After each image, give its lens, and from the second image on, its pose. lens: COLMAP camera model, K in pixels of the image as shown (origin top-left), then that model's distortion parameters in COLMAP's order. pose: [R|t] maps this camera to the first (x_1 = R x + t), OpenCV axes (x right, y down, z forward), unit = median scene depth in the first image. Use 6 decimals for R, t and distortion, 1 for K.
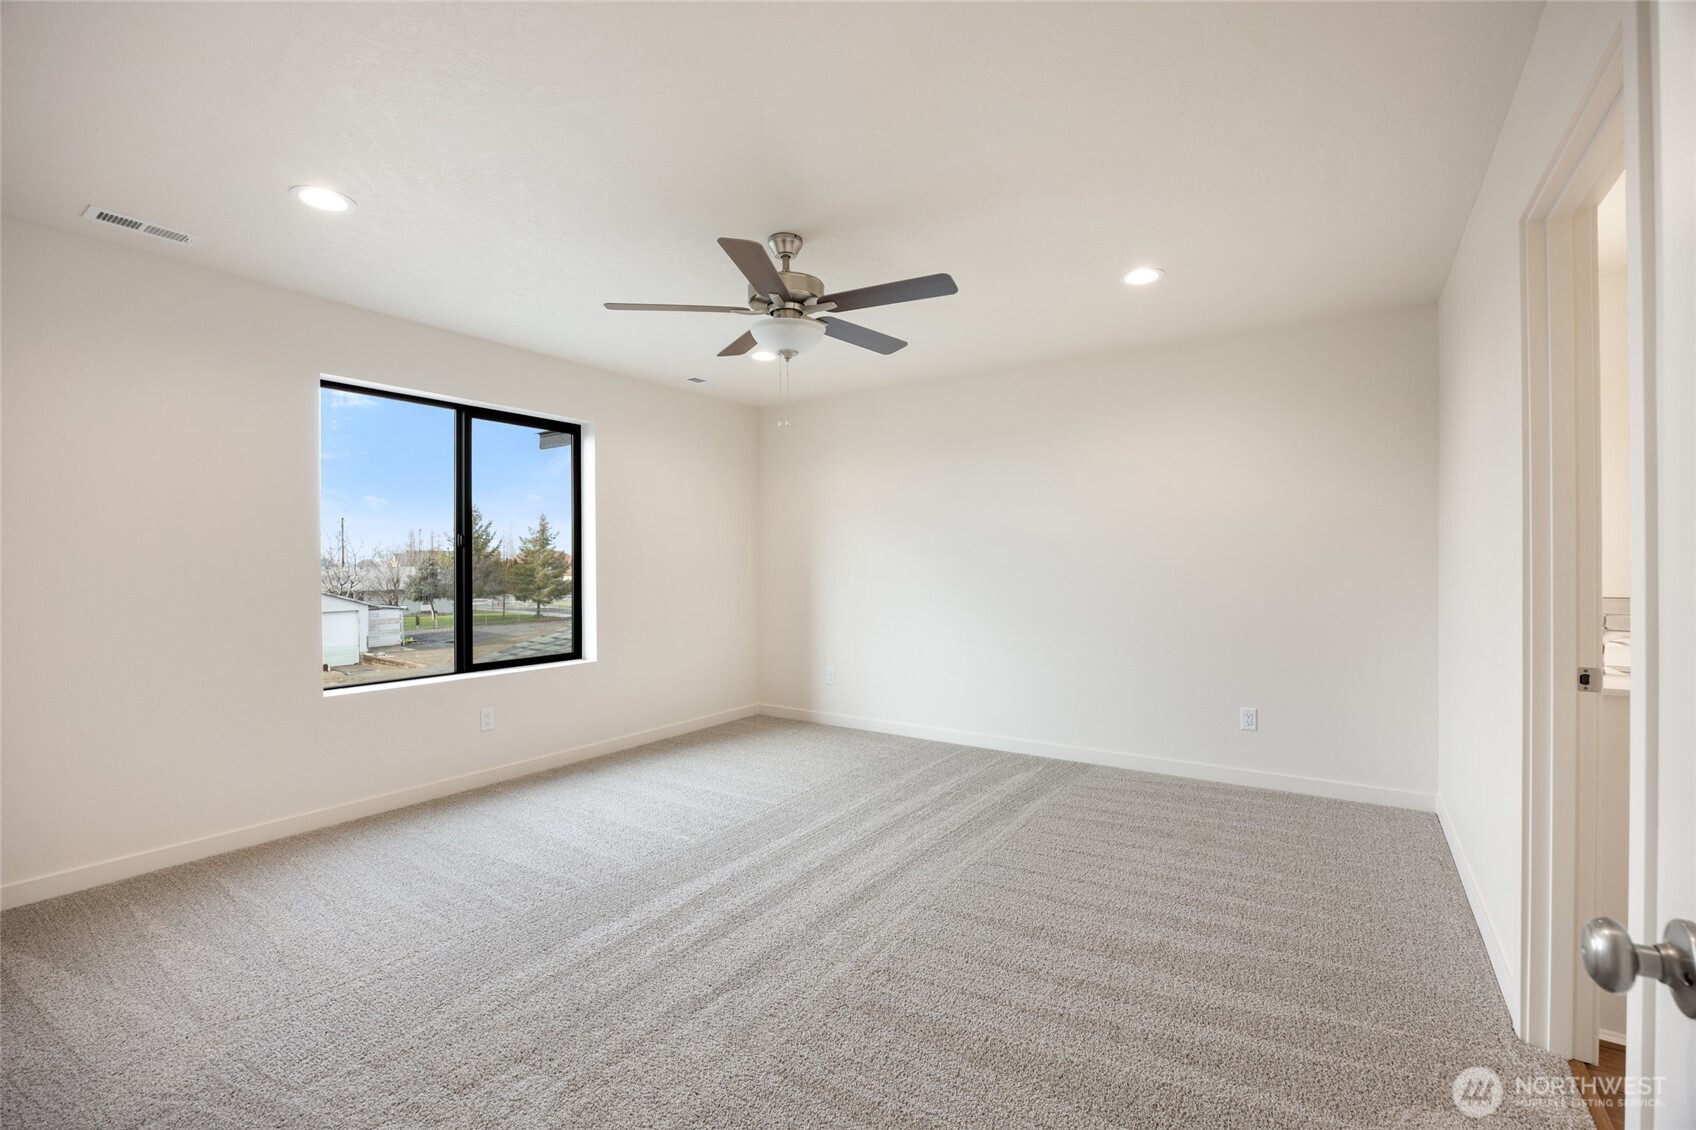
lens RADIAL K [[730.2, 0, 850.0], [0, 730.2, 566.3], [0, 0, 1]] dist [-0.019465, 0.001983]
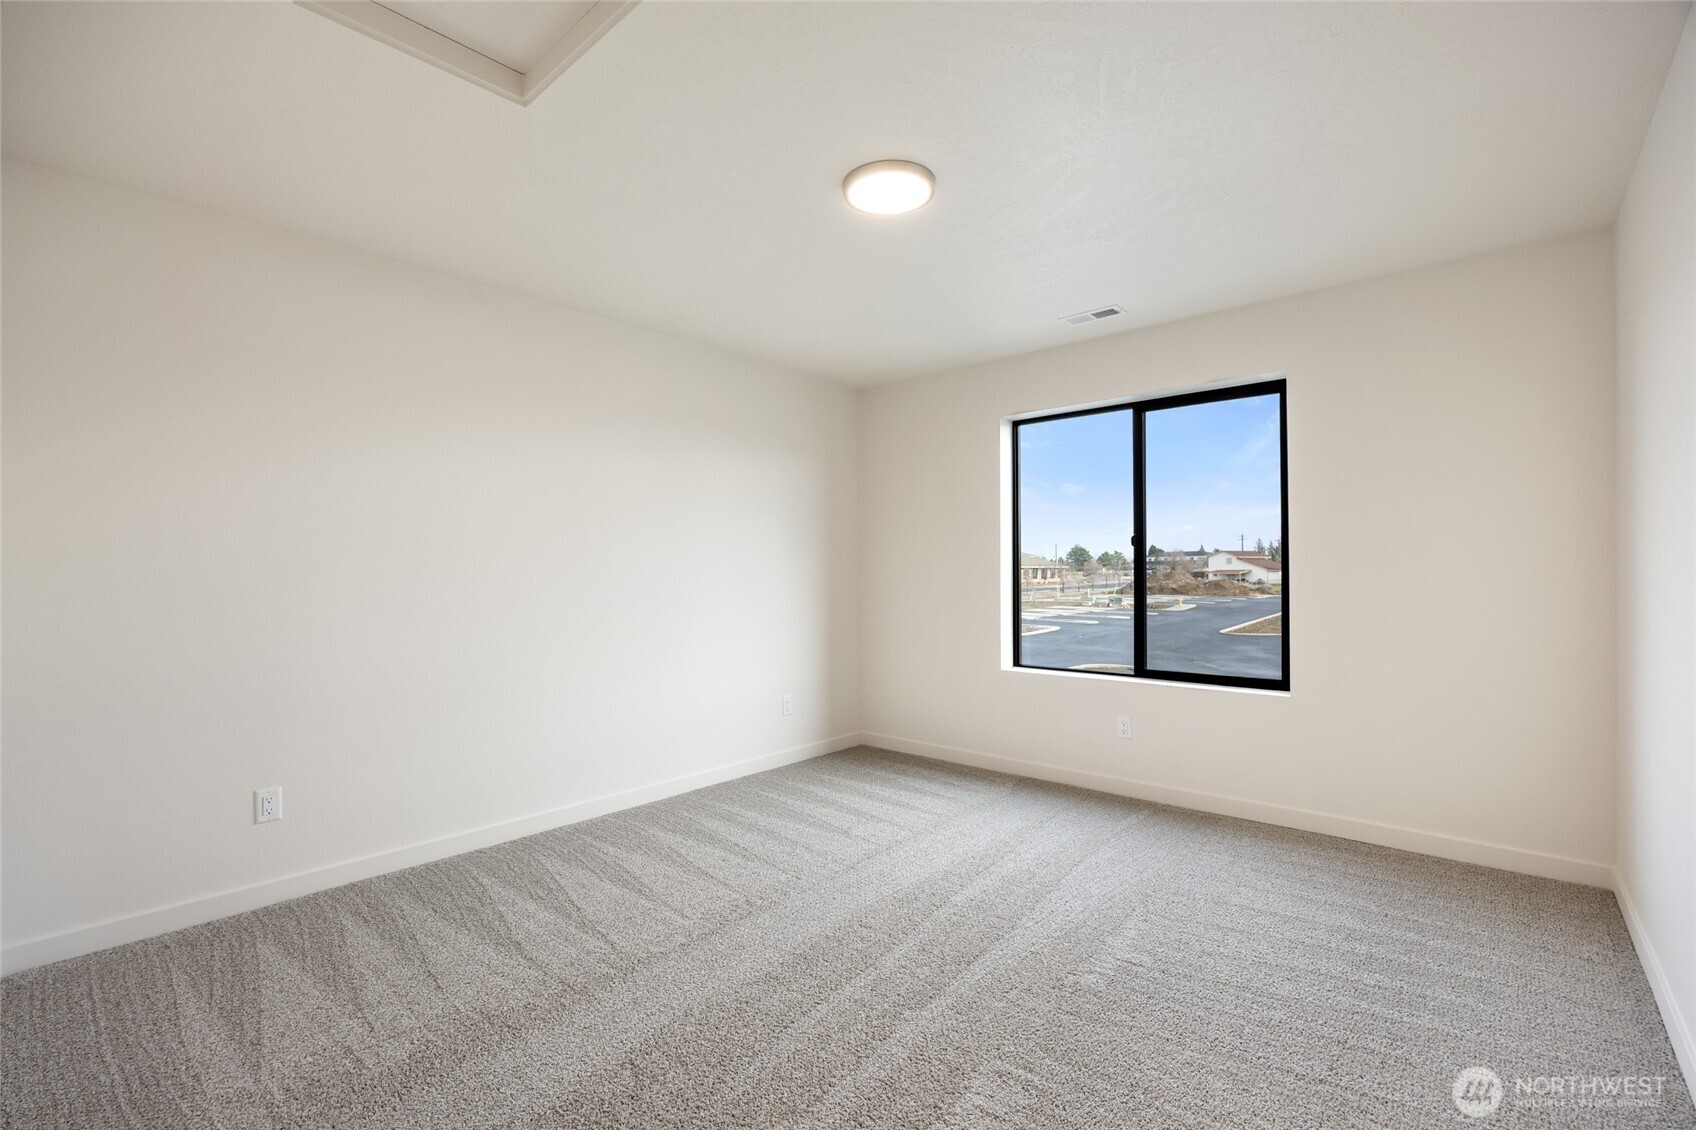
lens RADIAL K [[730.2, 0, 849.0], [0, 730.2, 569.7], [0, 0, 1]] dist [-0.019465, 0.001983]
pose [[-0.125142, 0.003417, -0.992133, 0.492062], [0.004578, 0.999985, 0.002867, -0.002077], [0.992128, -0.004184, -0.125156, 0.753296]]
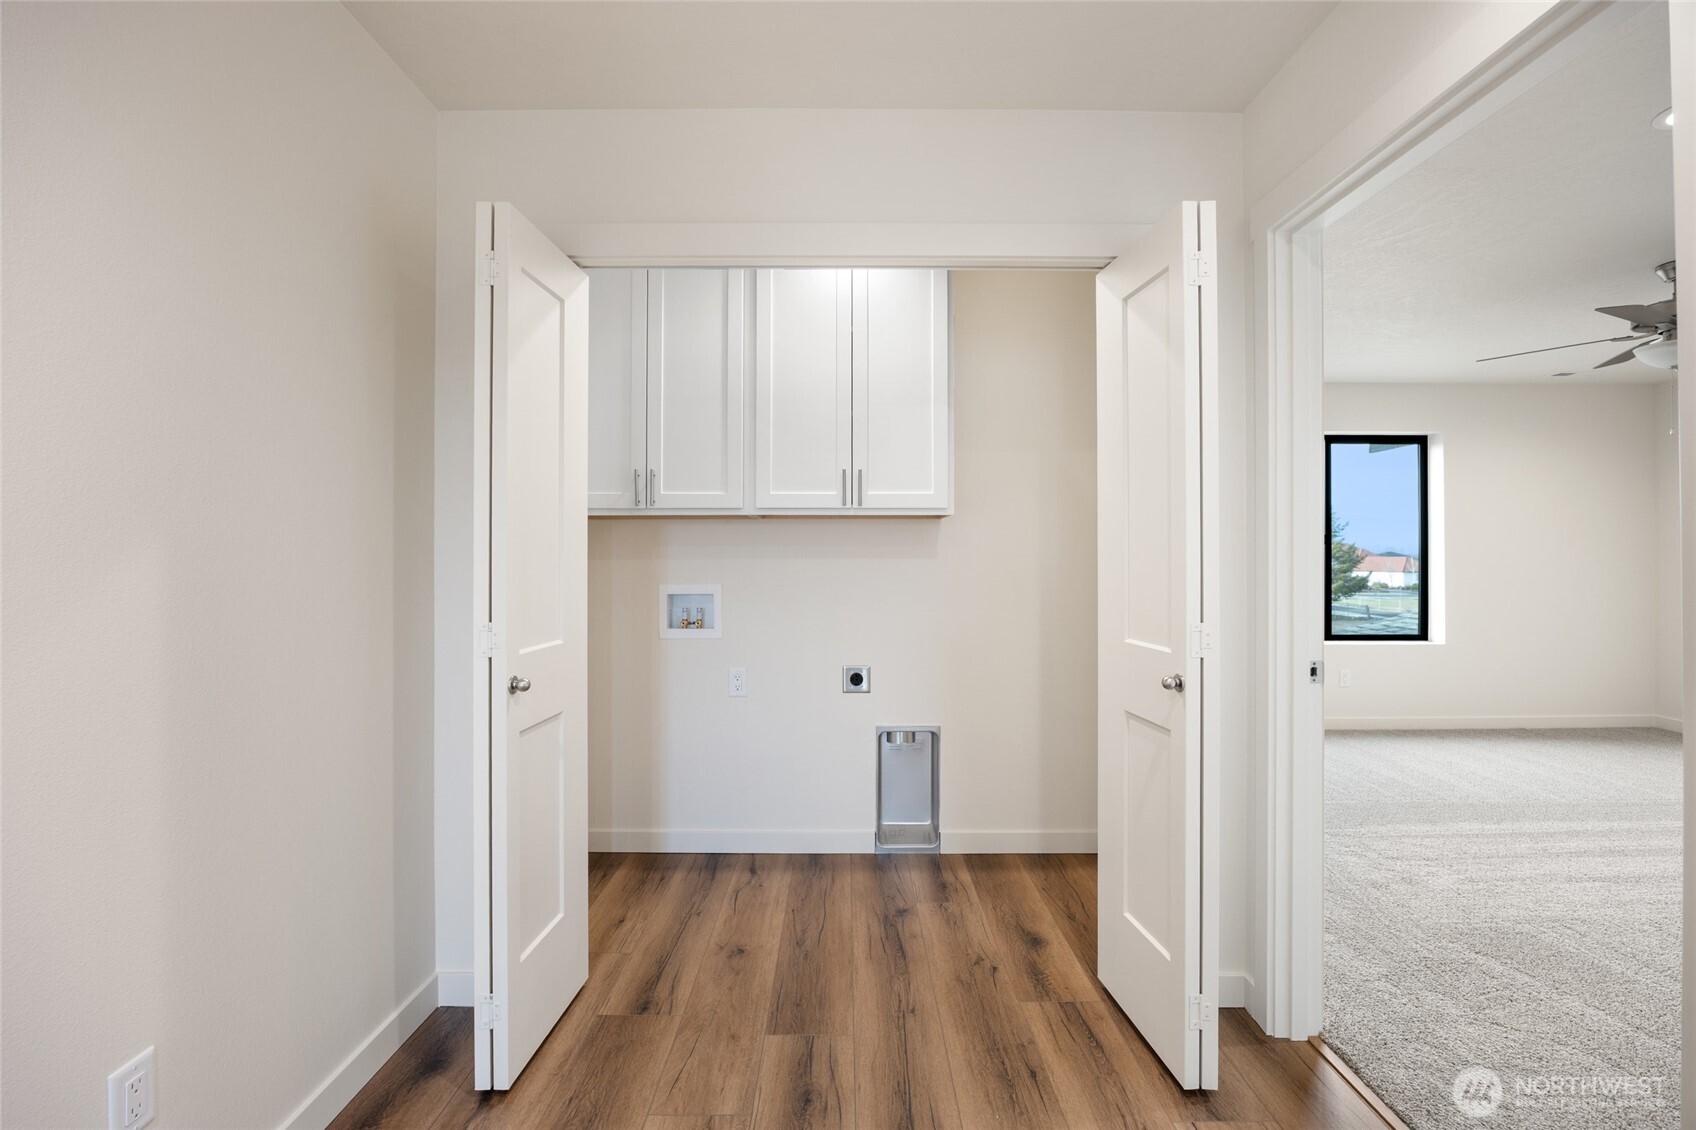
lens RADIAL K [[730.2, 0, 848.5], [0, 730.2, 557.3], [0, 0, 1]] dist [-0.019465, 0.001983]
pose [[0.556386, 0.000292, -0.830924, 0.074090], [-0.003486, 0.999992, -0.001982, 0.002231], [0.830916, 0.003999, 0.556383, -0.440700]]
